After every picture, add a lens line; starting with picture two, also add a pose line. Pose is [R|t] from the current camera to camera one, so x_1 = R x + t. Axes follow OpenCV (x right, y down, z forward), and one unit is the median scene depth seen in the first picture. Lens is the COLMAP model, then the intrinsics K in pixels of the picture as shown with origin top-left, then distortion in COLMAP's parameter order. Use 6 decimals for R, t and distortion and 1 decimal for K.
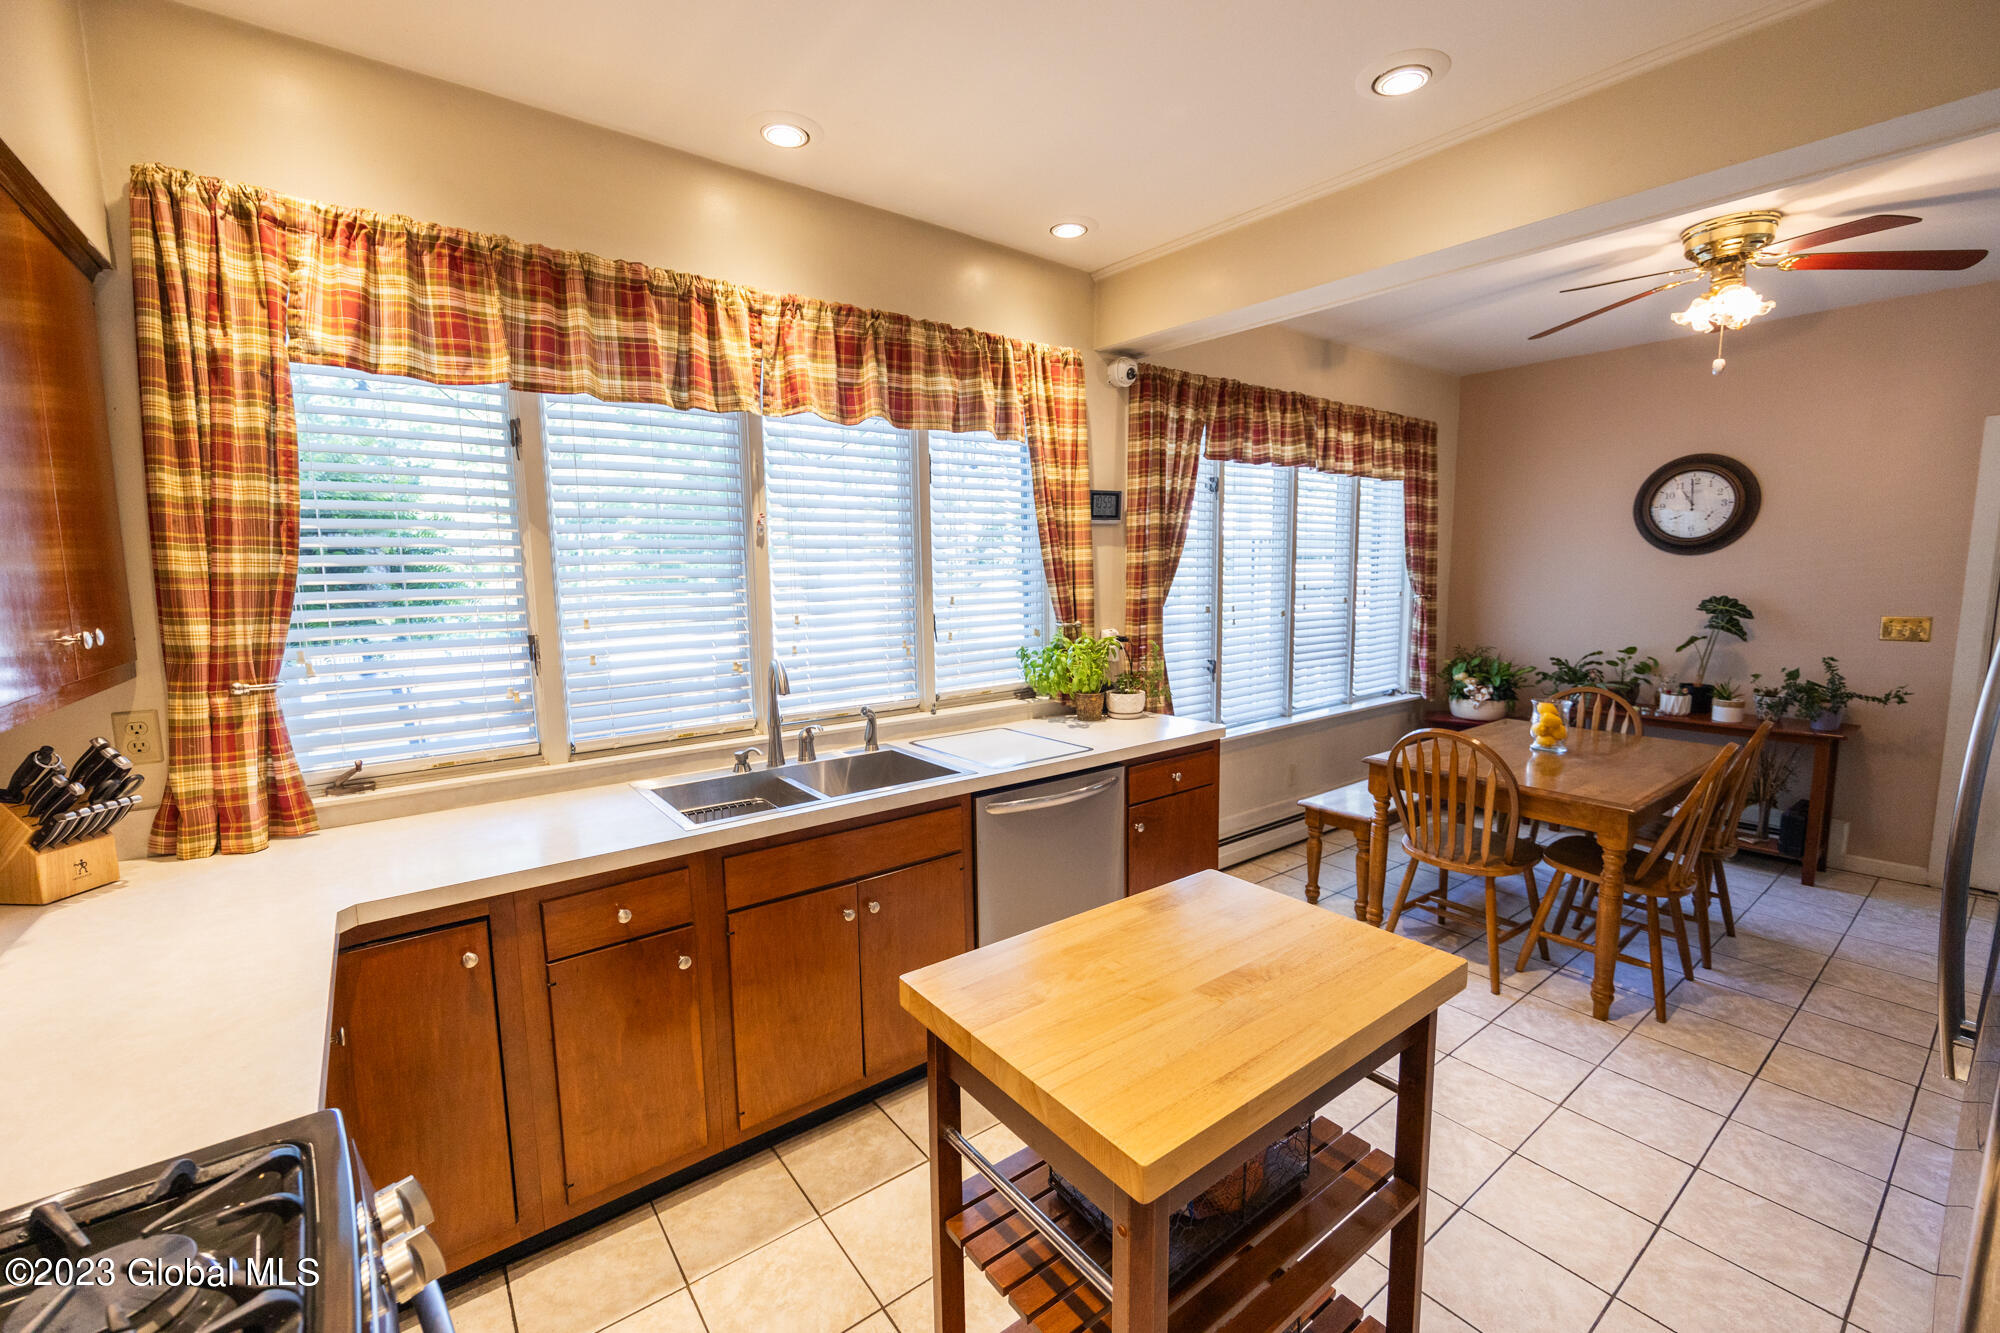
lens RADIAL K [[815.6, 0, 1002.5], [0, 815.6, 671.6], [0, 0, 1]] dist [-0.000648, -0.000198]
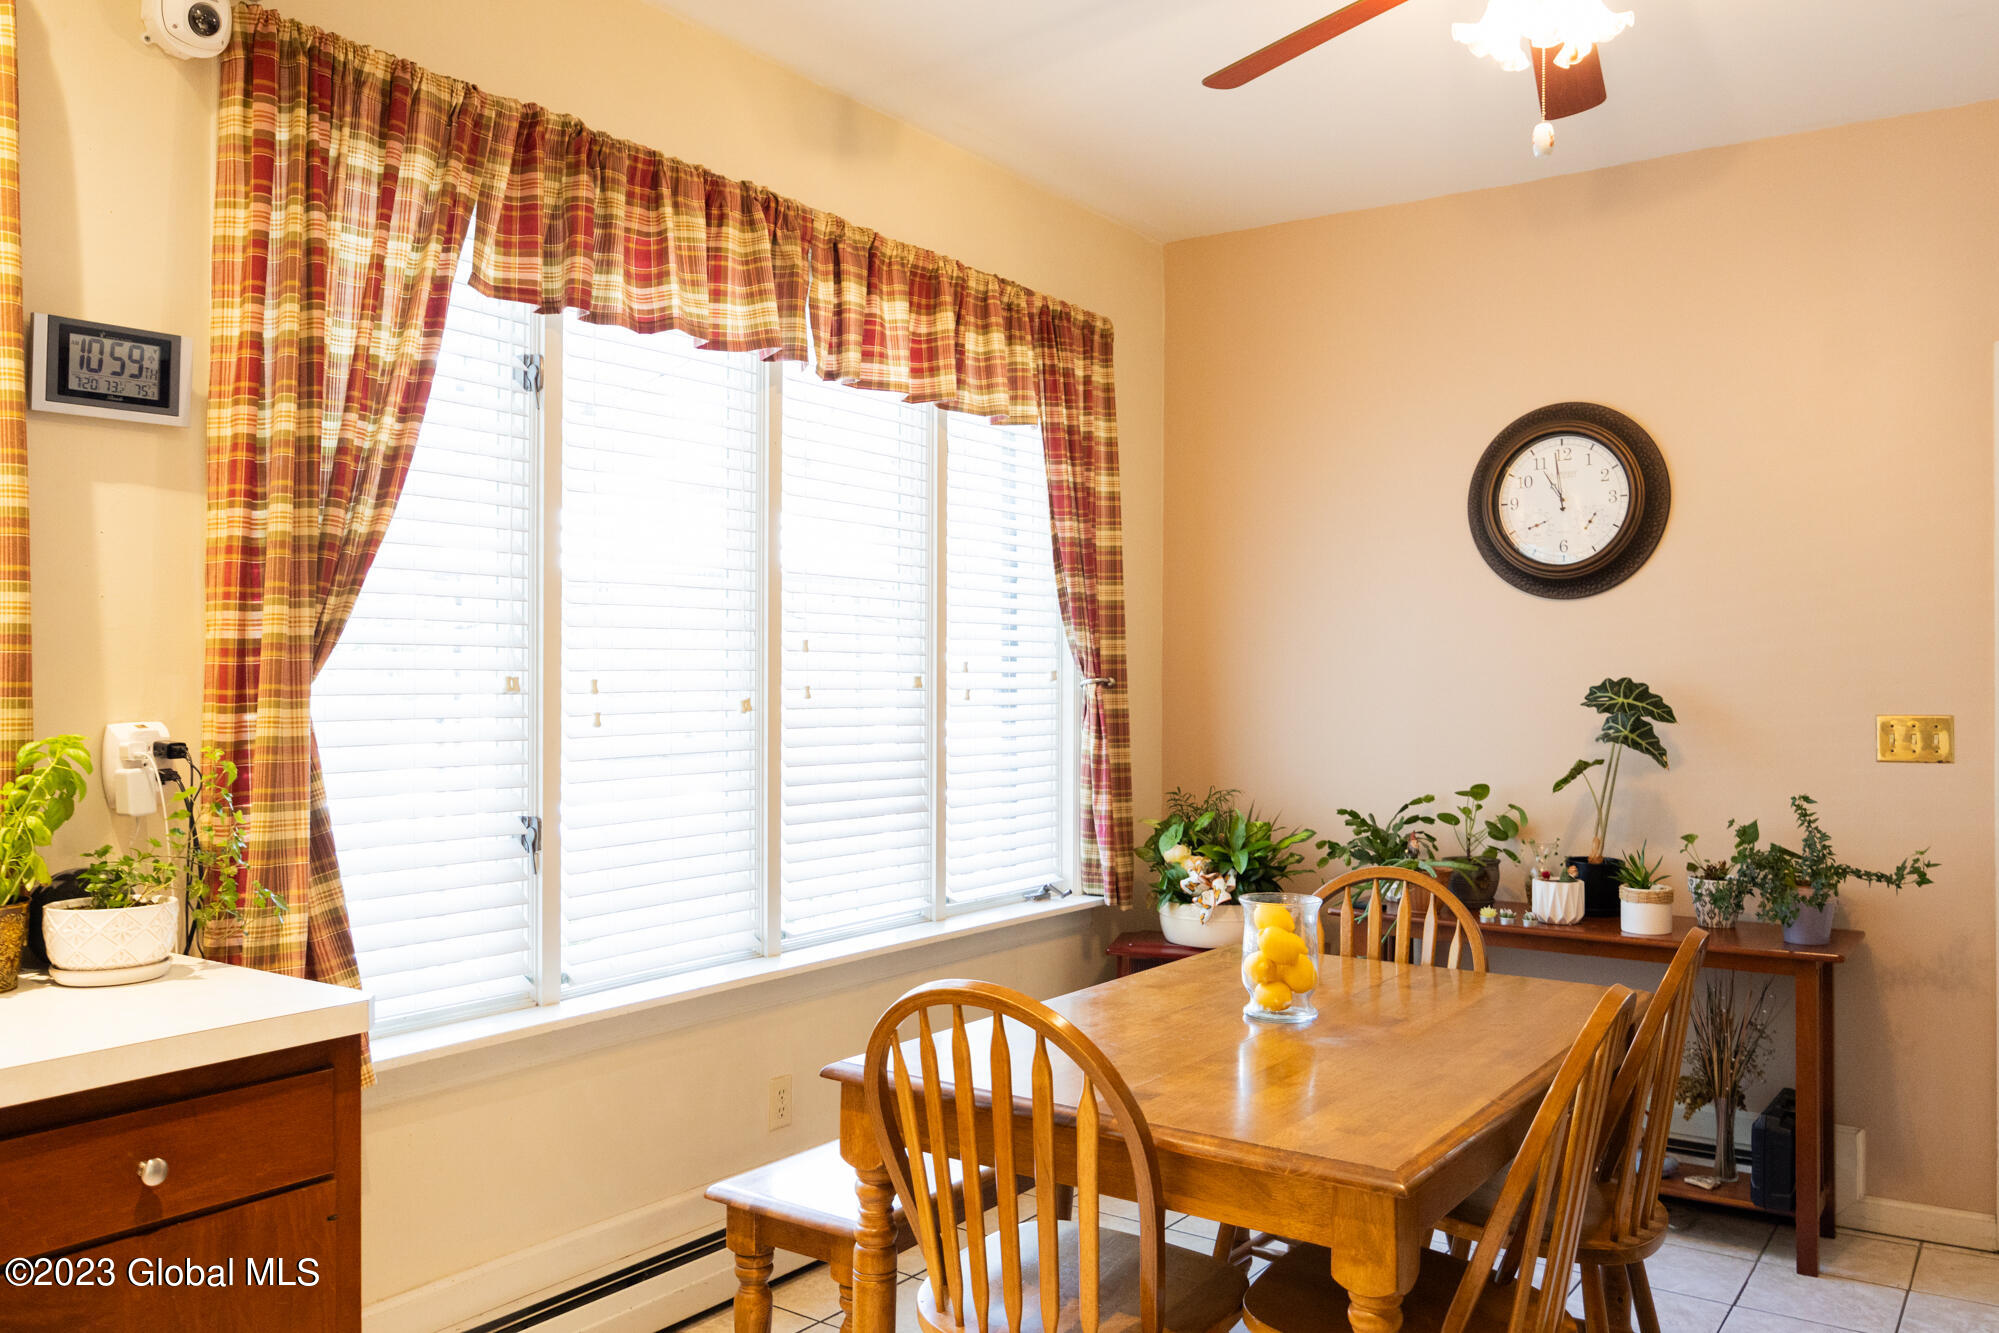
lens RADIAL K [[1557.5, 0, 999.2], [0, 1557.5, 671.7], [0, 0, 1]] dist [-0.012296, 0.021062]
pose [[0.952053, 0.017485, 0.305433, 0.349407], [0.022310, 0.991739, -0.126314, 0.022459], [-0.305118, 0.127072, 0.943799, 0.331531]]
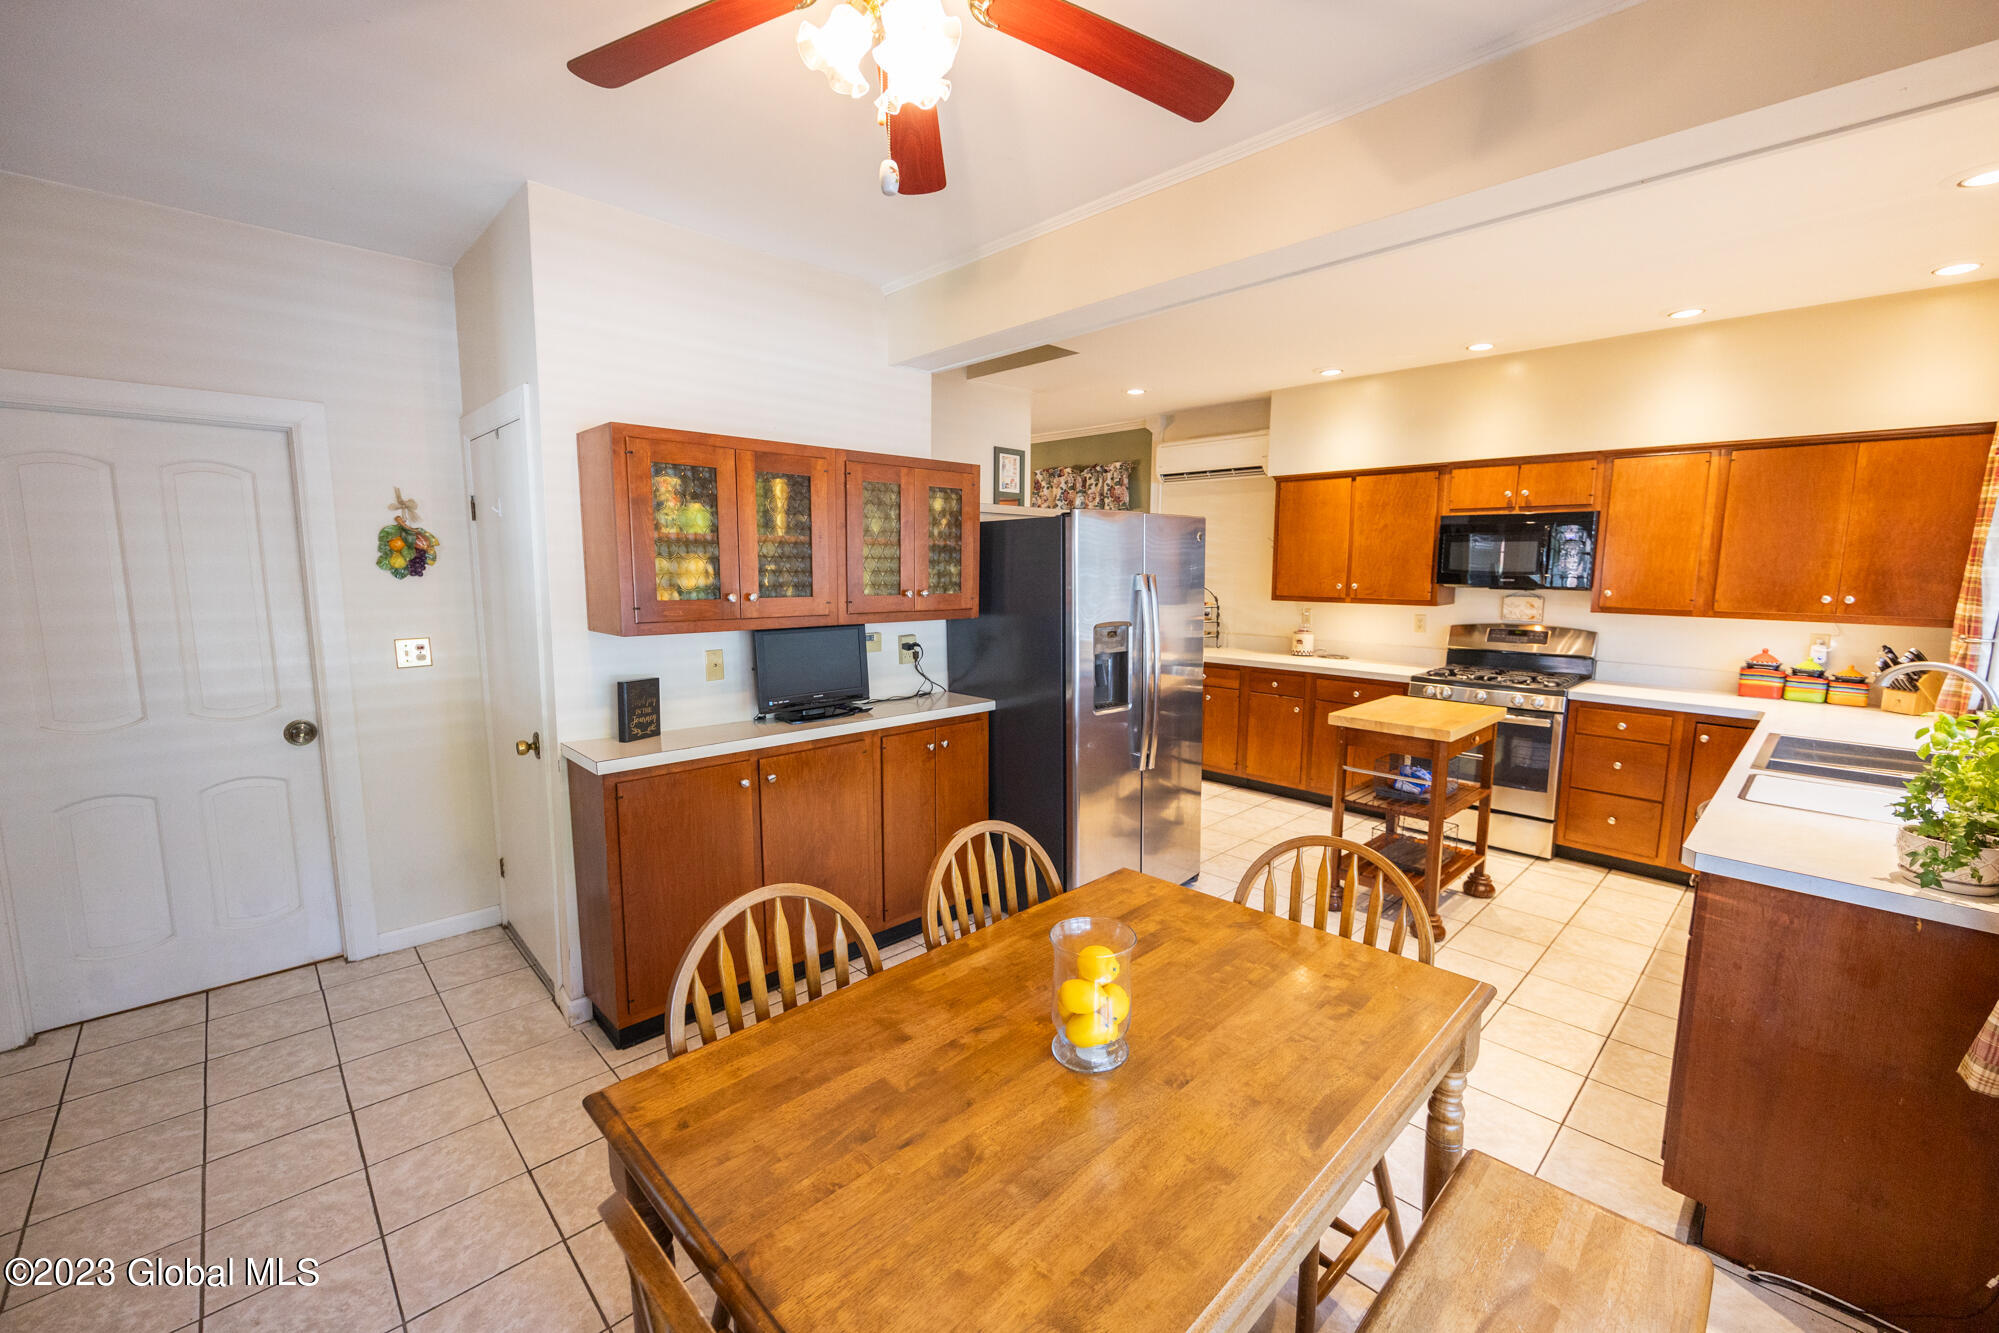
lens RADIAL K [[815.2, 0, 1000.6], [0, 815.2, 669.2], [0, 0, 1]] dist [-0.000648, -0.000198]
pose [[-0.993560, 0.020060, -0.111517, 0.926349], [-0.008566, 0.968090, 0.250458, -0.227482], [0.112983, 0.249800, -0.961683, 1.630633]]
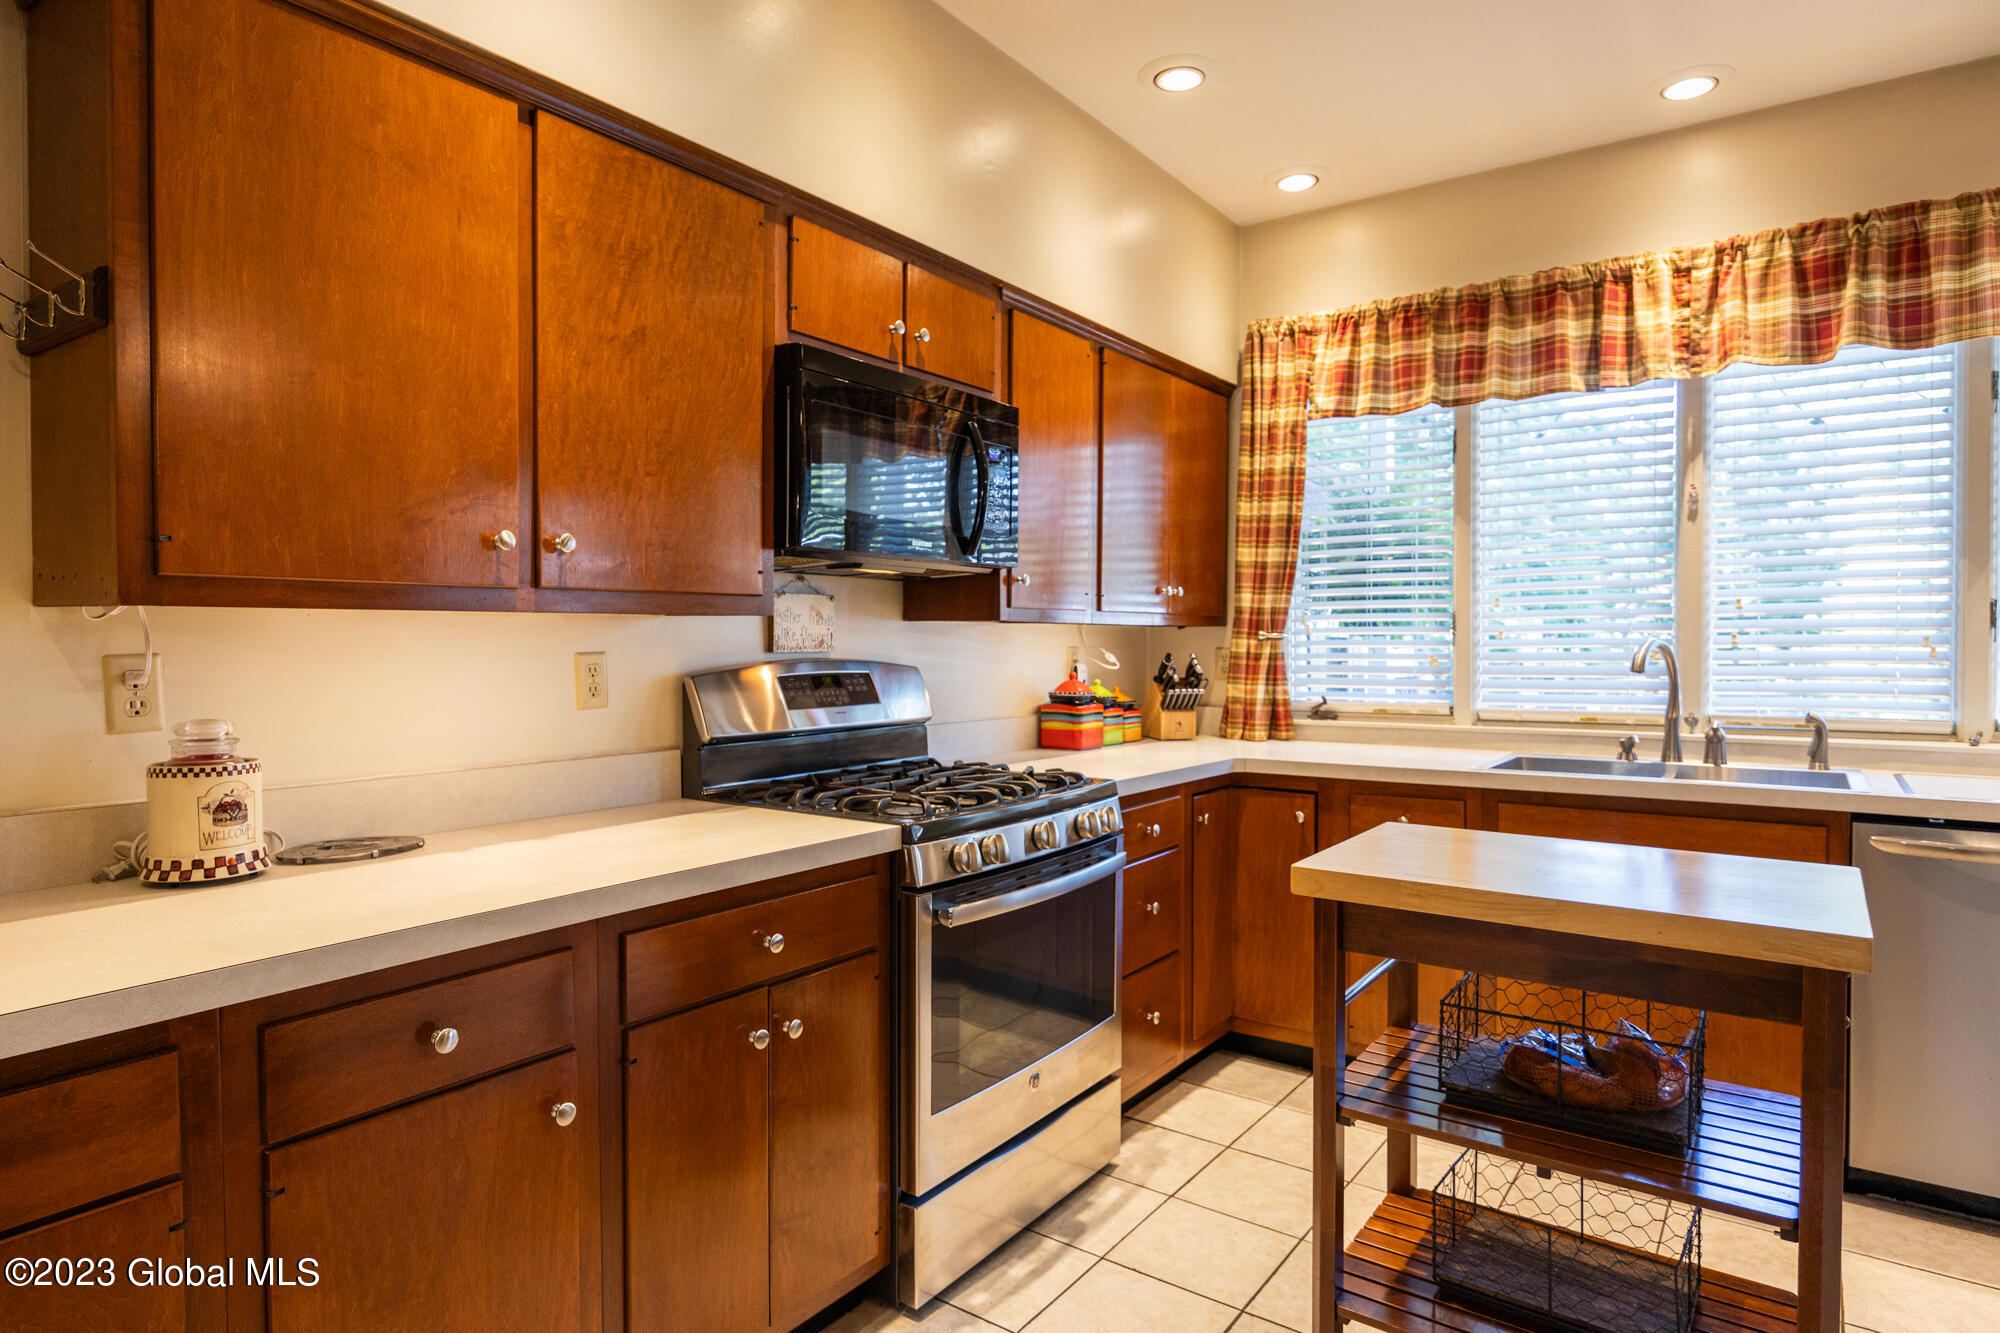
lens RADIAL K [[1115.3, 0, 1007.3], [0, 1115.3, 662.7], [0, 0, 1]] dist [-0.003573, -0.001361]
pose [[0.296088, 0.030923, -0.954660, 0.606646], [-0.118600, 0.992931, -0.004621, 0.089113], [0.947769, 0.114591, 0.297662, -0.055114]]
